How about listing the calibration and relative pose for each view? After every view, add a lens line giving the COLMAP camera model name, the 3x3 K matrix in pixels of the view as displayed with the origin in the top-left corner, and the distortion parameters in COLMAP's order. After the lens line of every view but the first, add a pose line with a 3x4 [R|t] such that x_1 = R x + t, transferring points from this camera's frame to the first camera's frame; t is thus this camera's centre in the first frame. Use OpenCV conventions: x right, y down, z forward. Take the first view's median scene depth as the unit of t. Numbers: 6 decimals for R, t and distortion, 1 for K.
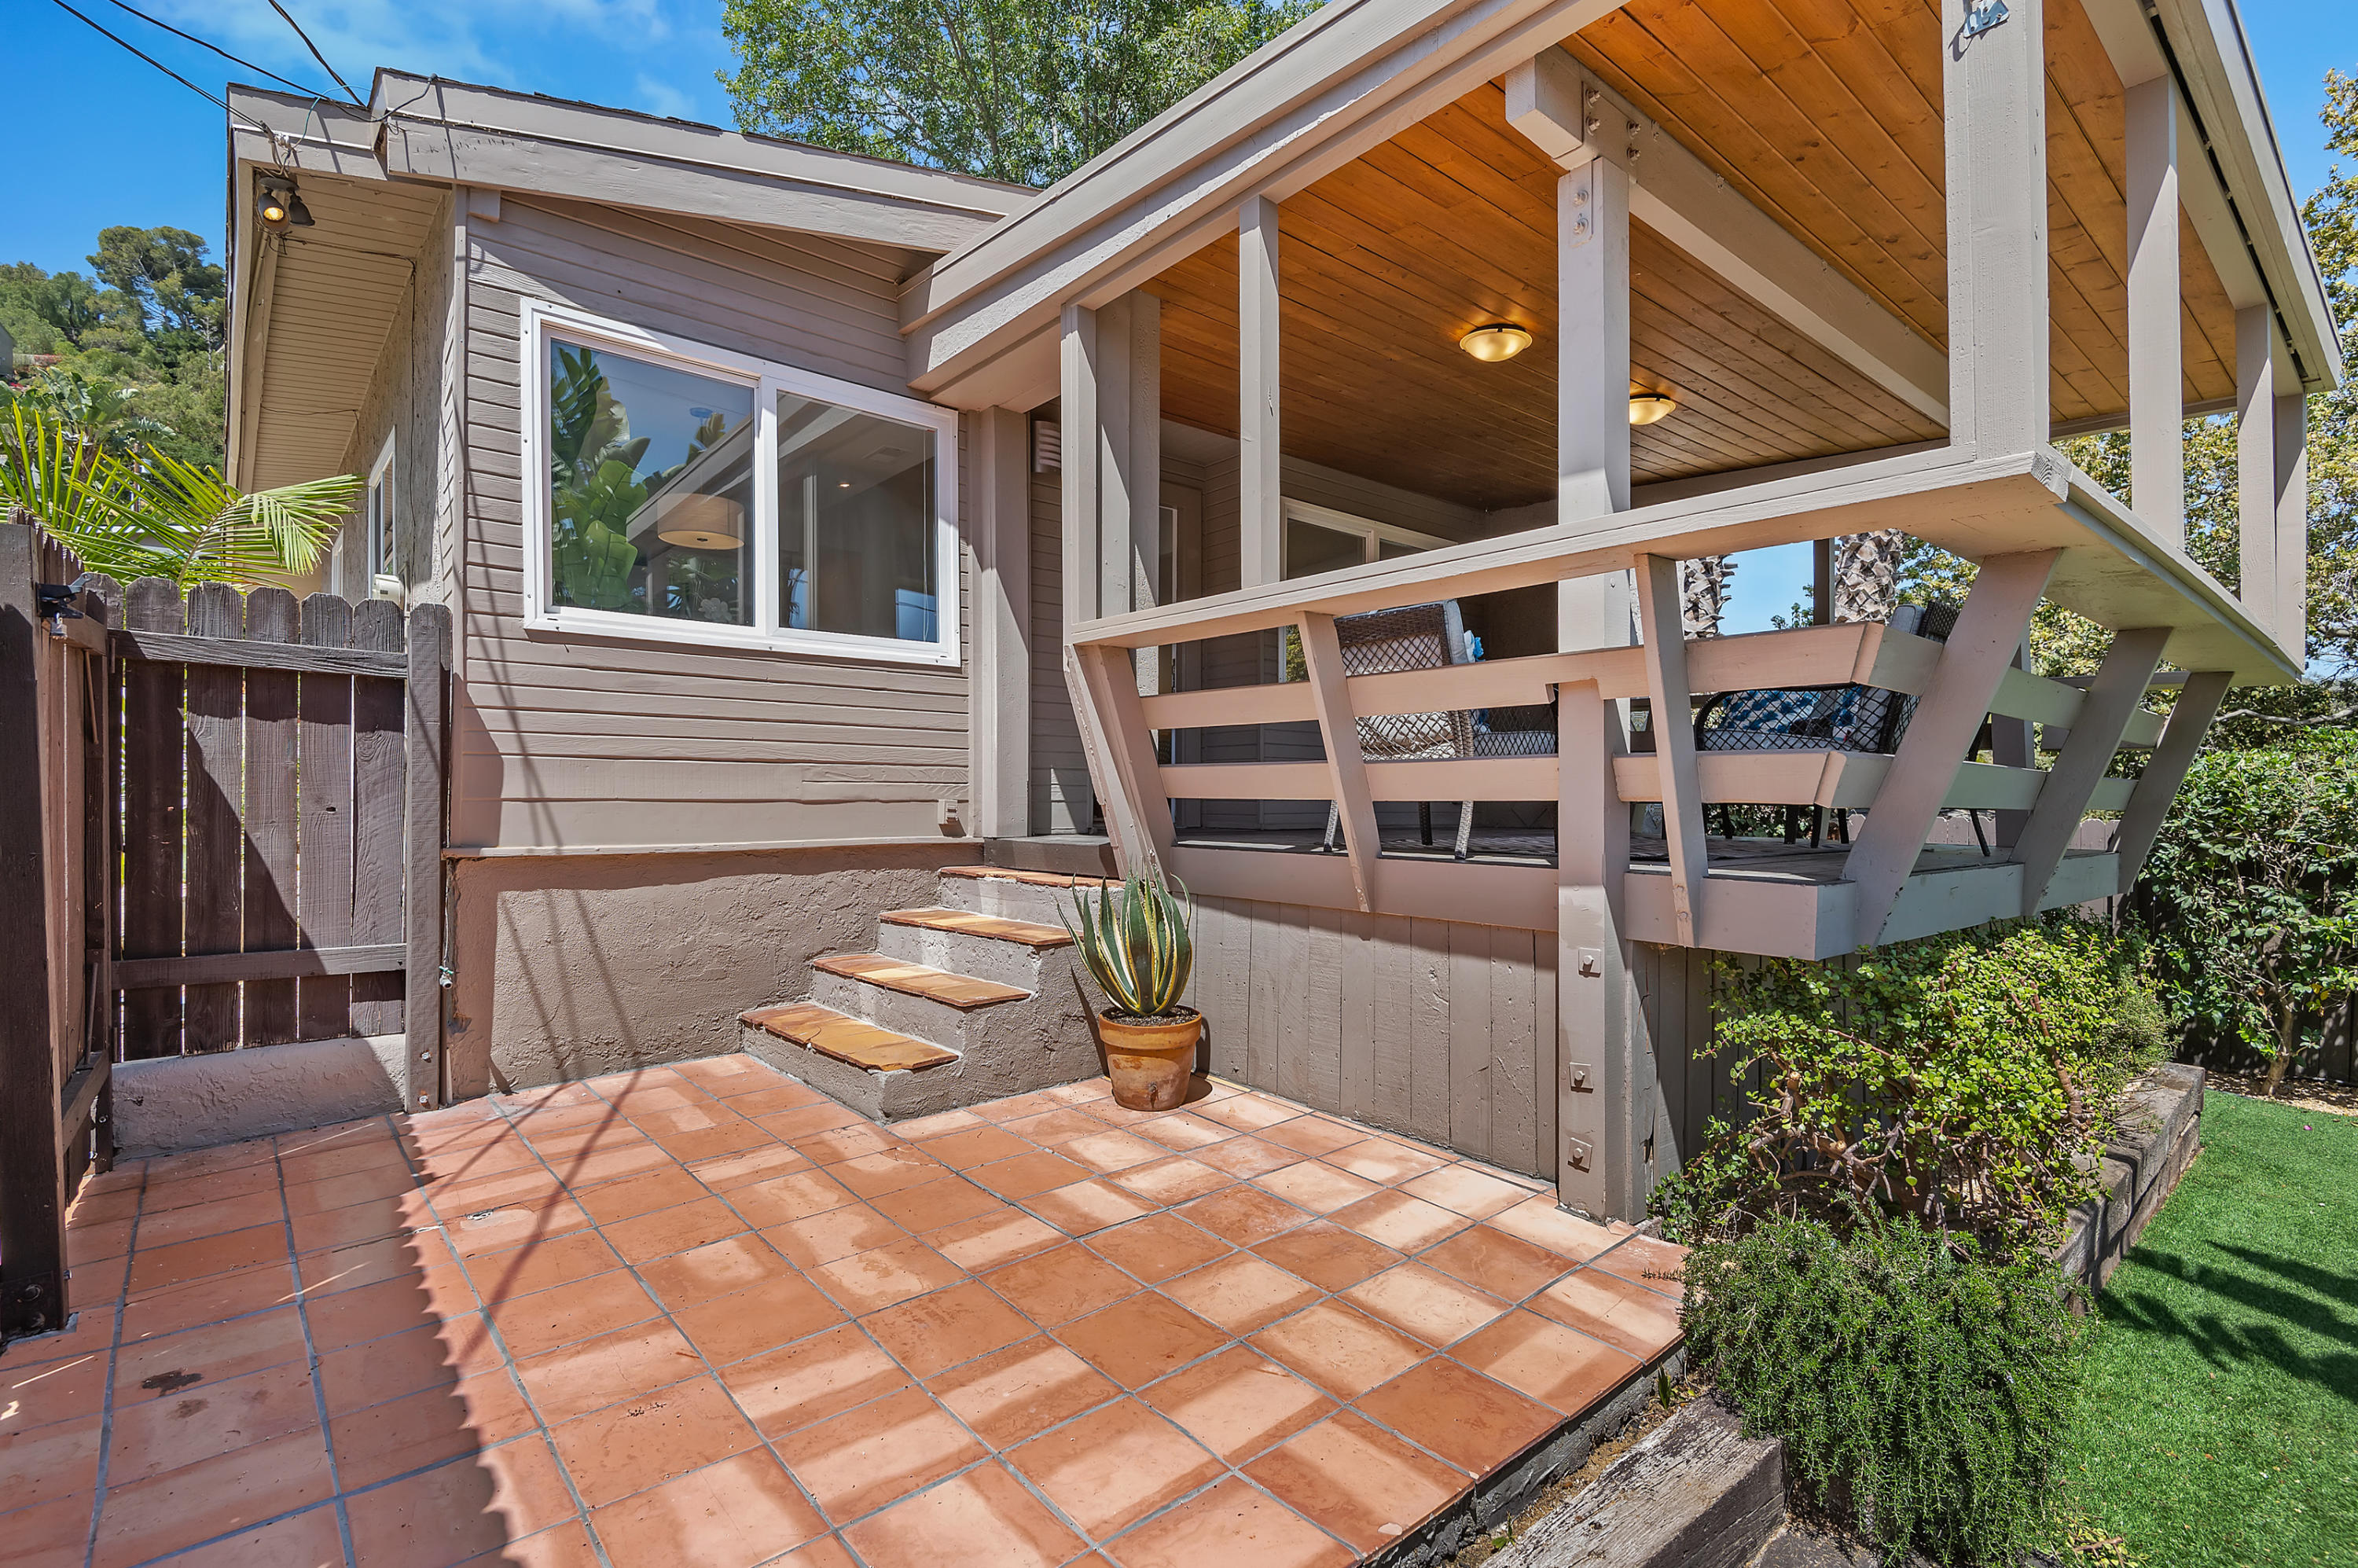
lens RADIAL K [[1086.8, 0, 1179.0], [0, 1086.8, 784.0], [0, 0, 1]] dist [-0.000832, -0.001301]
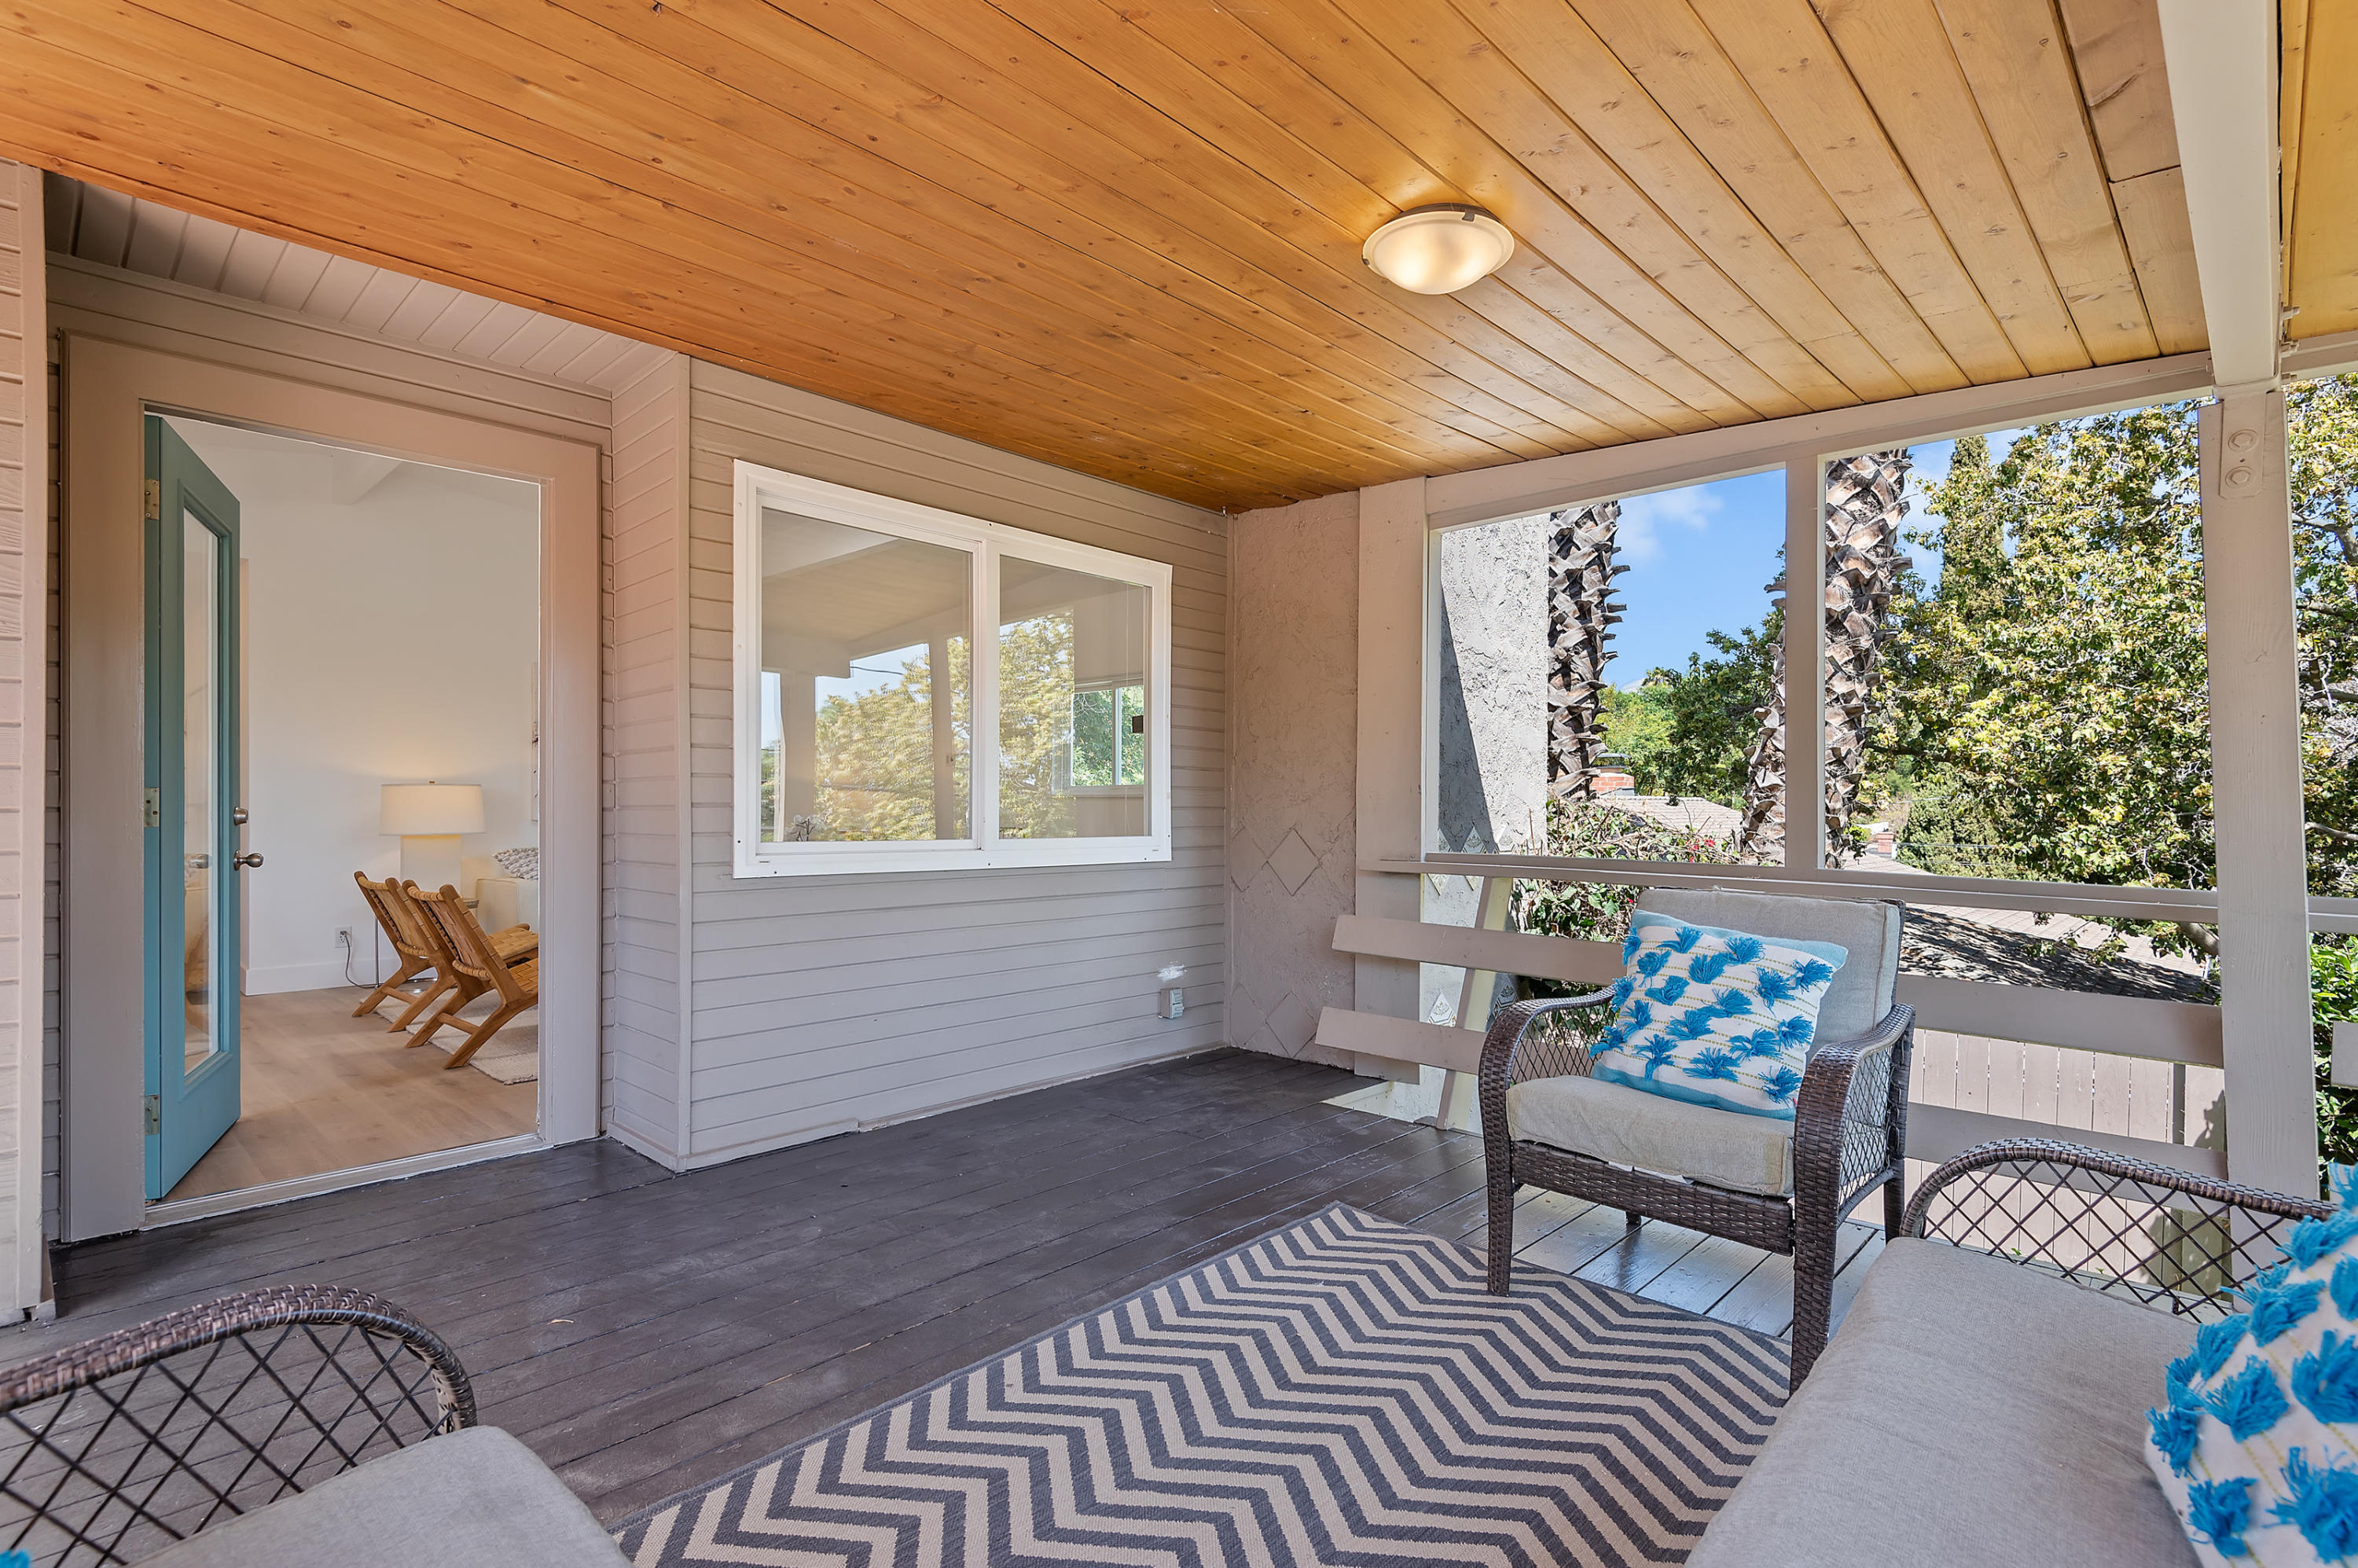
lens RADIAL K [[1077.0, 0, 1179.0], [0, 1077.0, 784.0], [0, 0, 1]] dist [0.000071, 0.000014]
pose [[0.995256, 0.004893, 0.097171, 0.208946], [-0.004180, 0.999963, -0.007544, -0.101654], [-0.097204, 0.007102, 0.995239, 0.435983]]
